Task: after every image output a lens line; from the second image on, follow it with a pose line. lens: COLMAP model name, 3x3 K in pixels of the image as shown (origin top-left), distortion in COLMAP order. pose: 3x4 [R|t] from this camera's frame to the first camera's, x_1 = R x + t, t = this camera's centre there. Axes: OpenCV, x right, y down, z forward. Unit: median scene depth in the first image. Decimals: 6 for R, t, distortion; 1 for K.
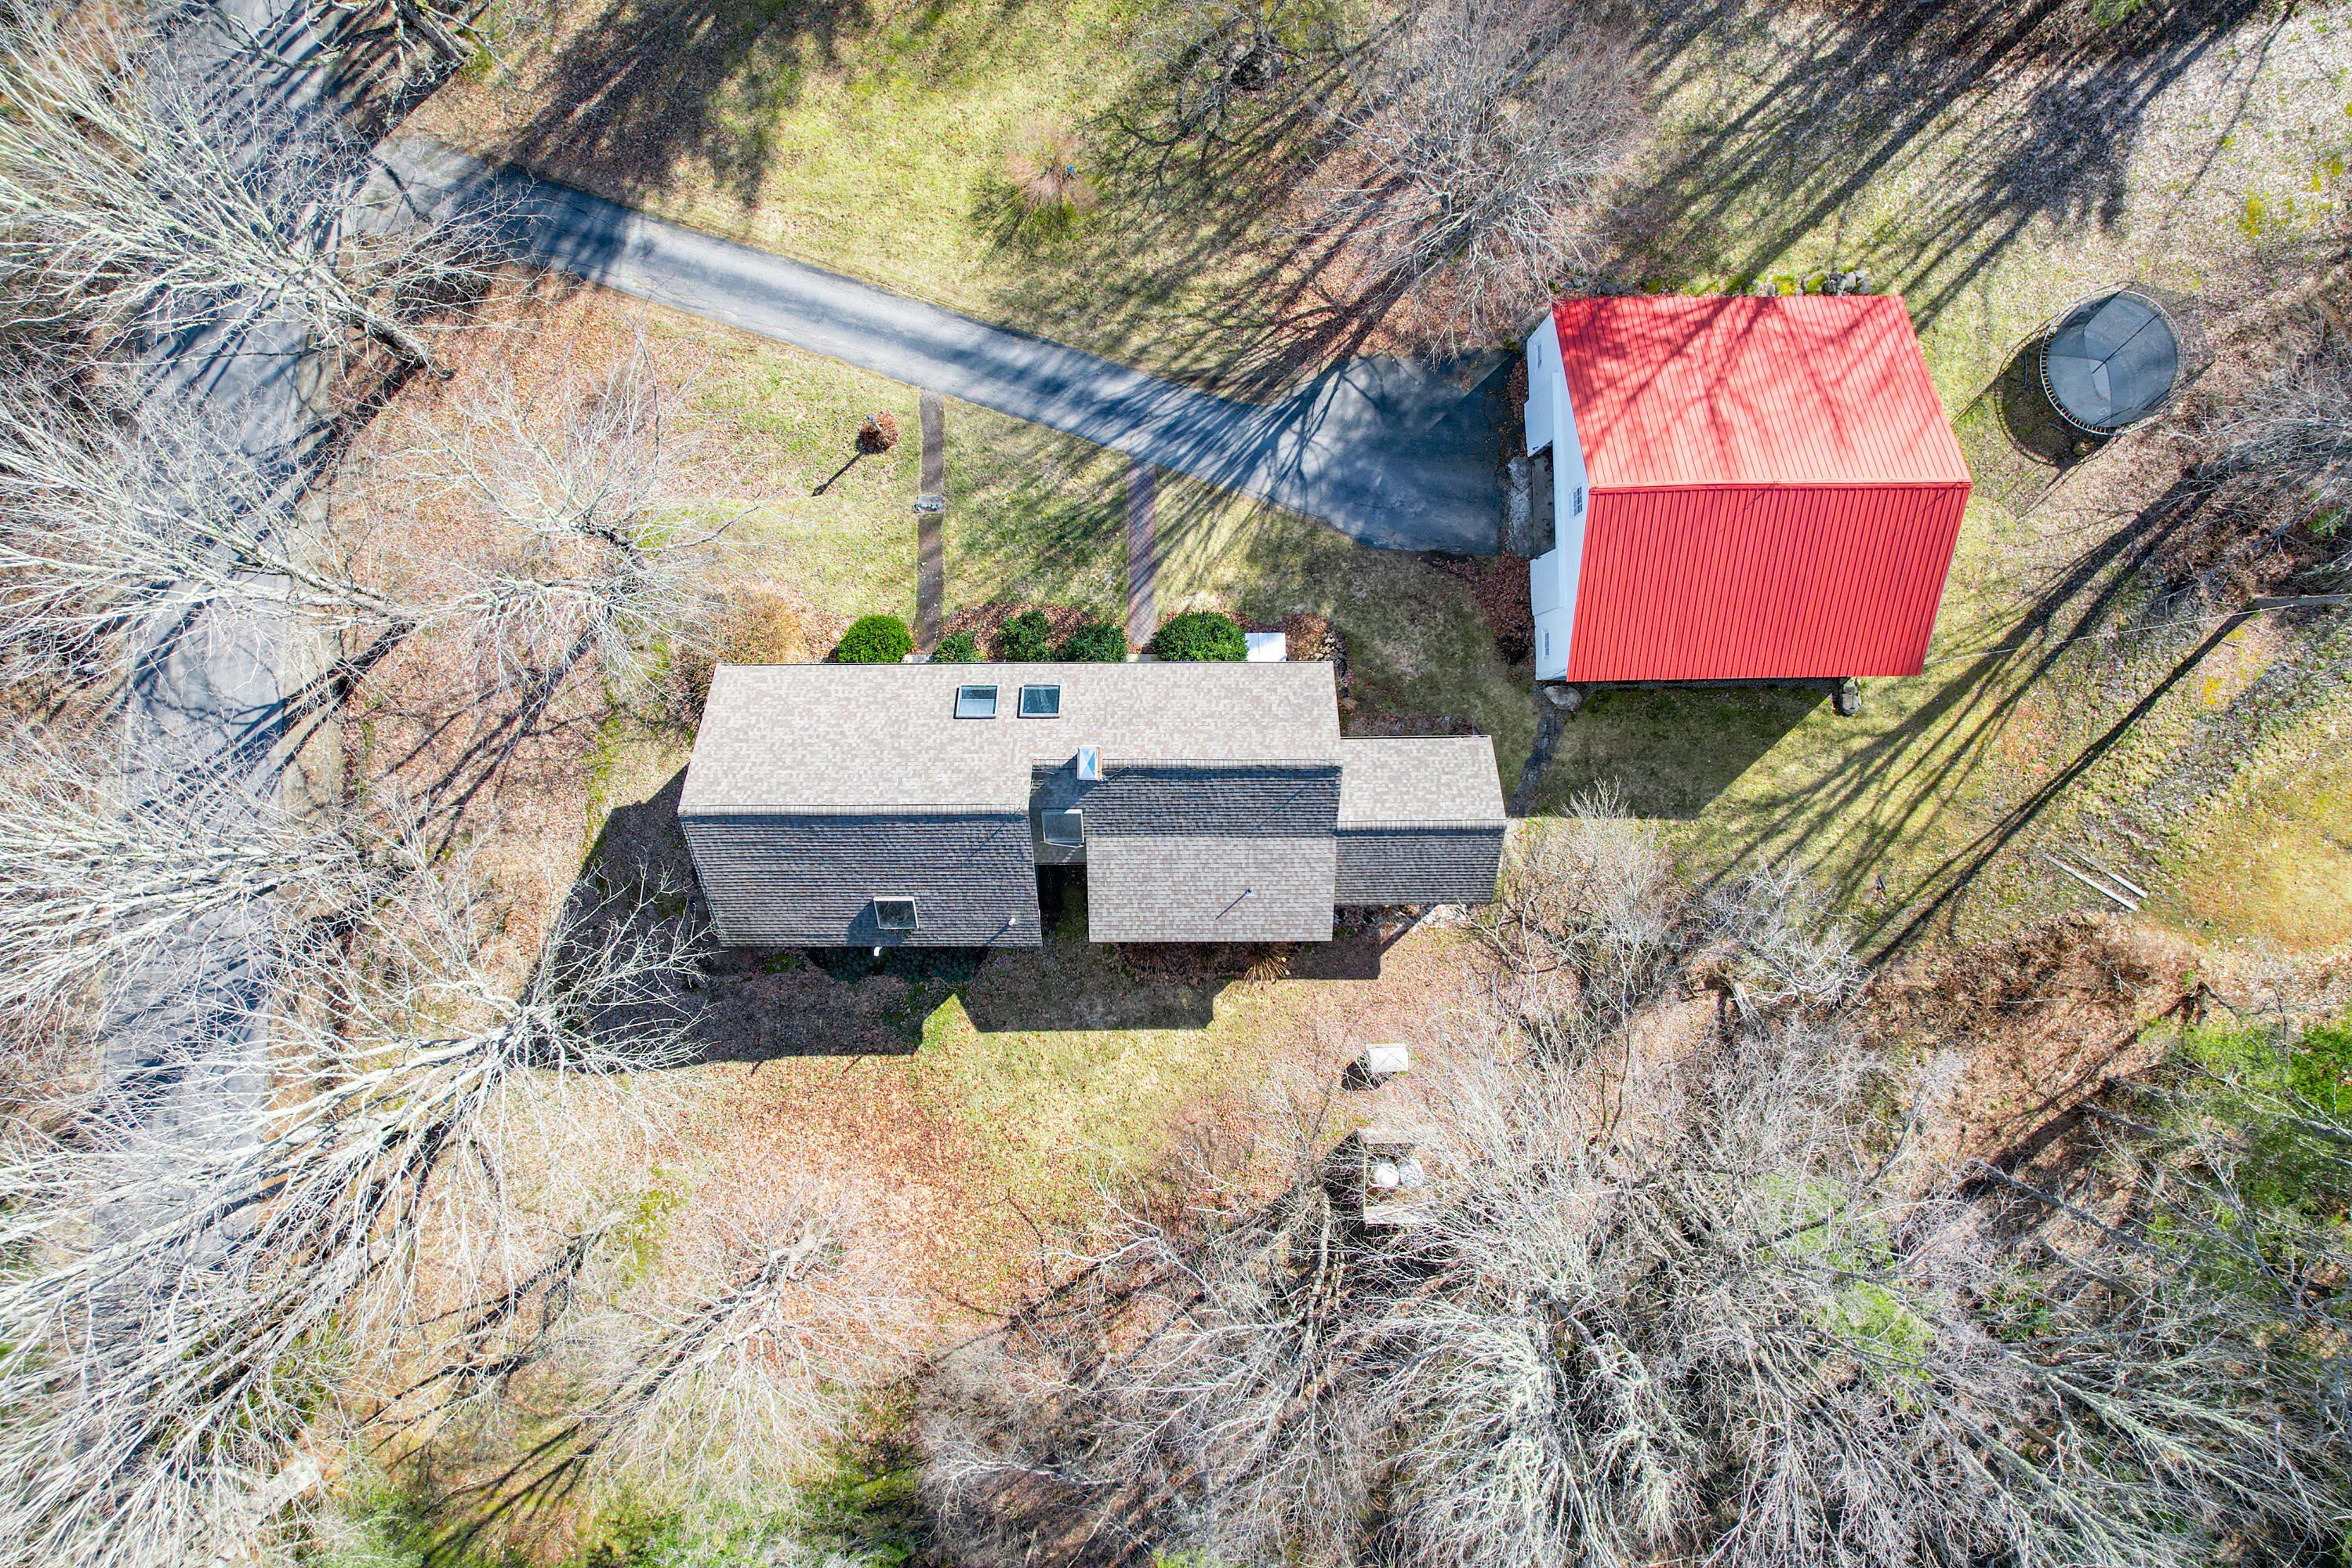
lens RADIAL K [[1505.9, 0, 1169.0], [0, 1505.9, 763.9], [0, 0, 1]] dist [-0.064443, 0.051753]
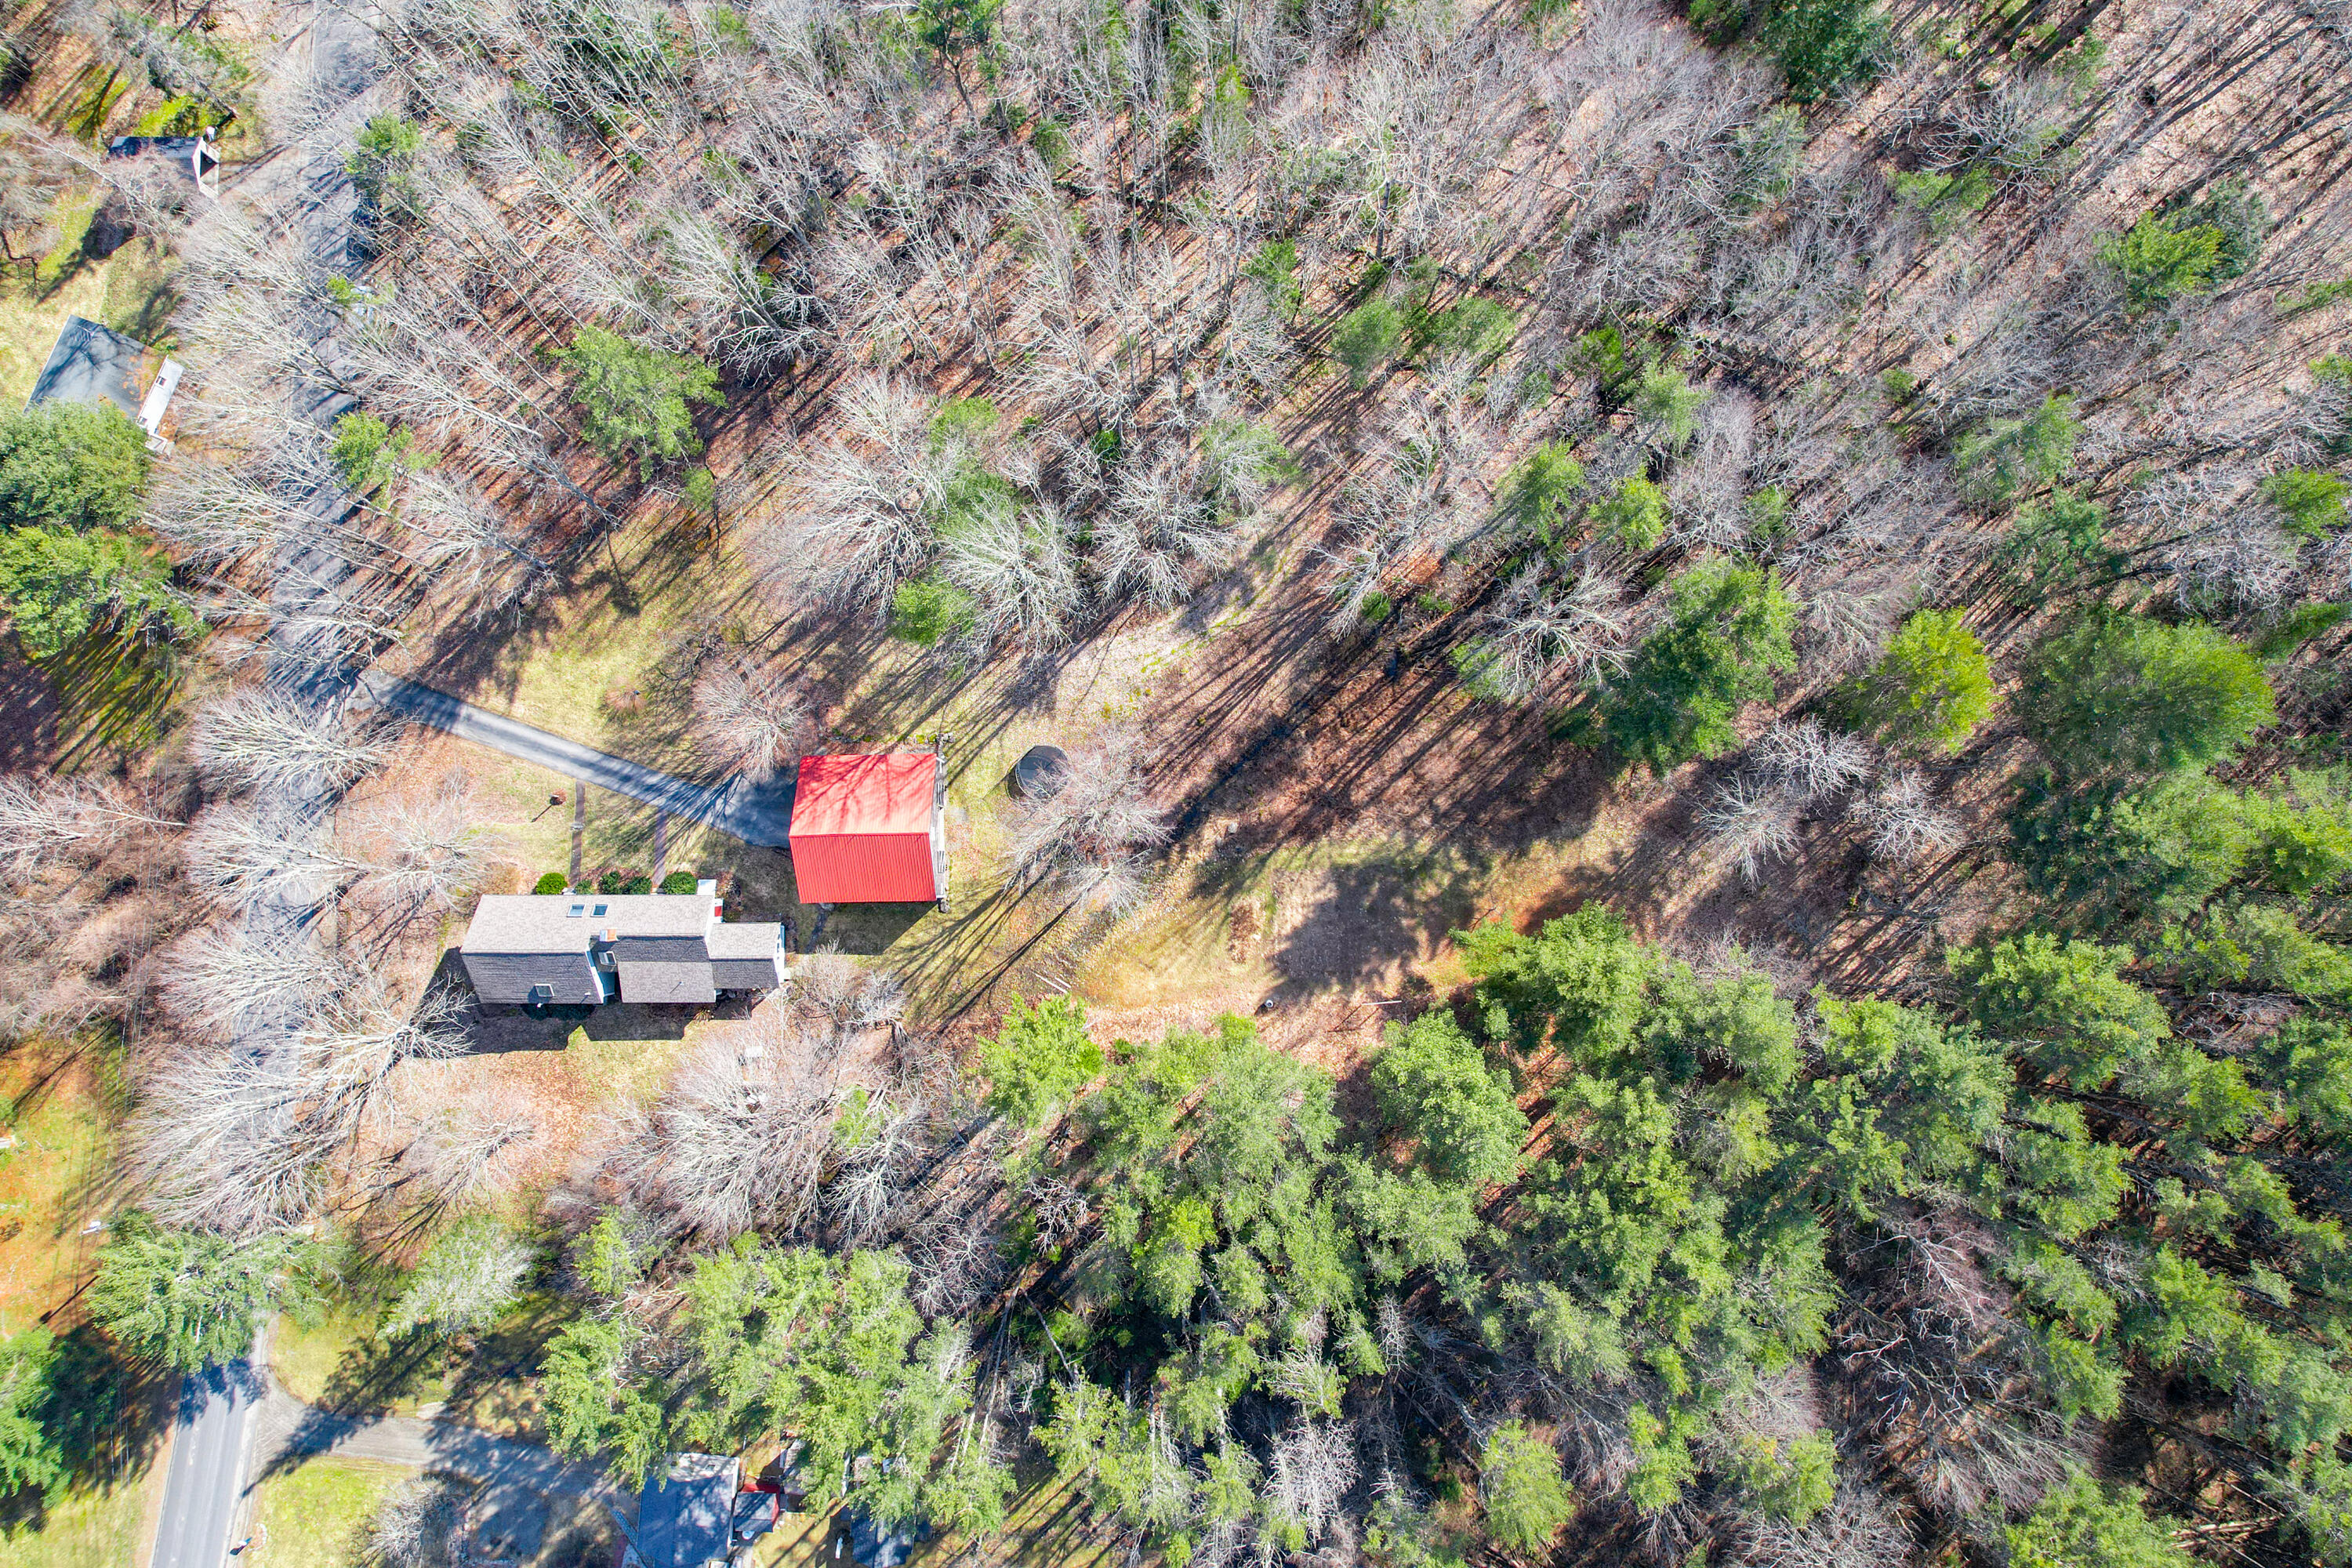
lens RADIAL K [[1505.9, 0, 1166.9], [0, 1505.9, 768.5], [0, 0, 1]] dist [-0.064443, 0.051753]
pose [[0.999929, 0.000706, 0.011890, 0.793684], [0.000183, 0.997216, -0.074562, -0.085177], [-0.011910, 0.074558, 0.997146, -1.495487]]
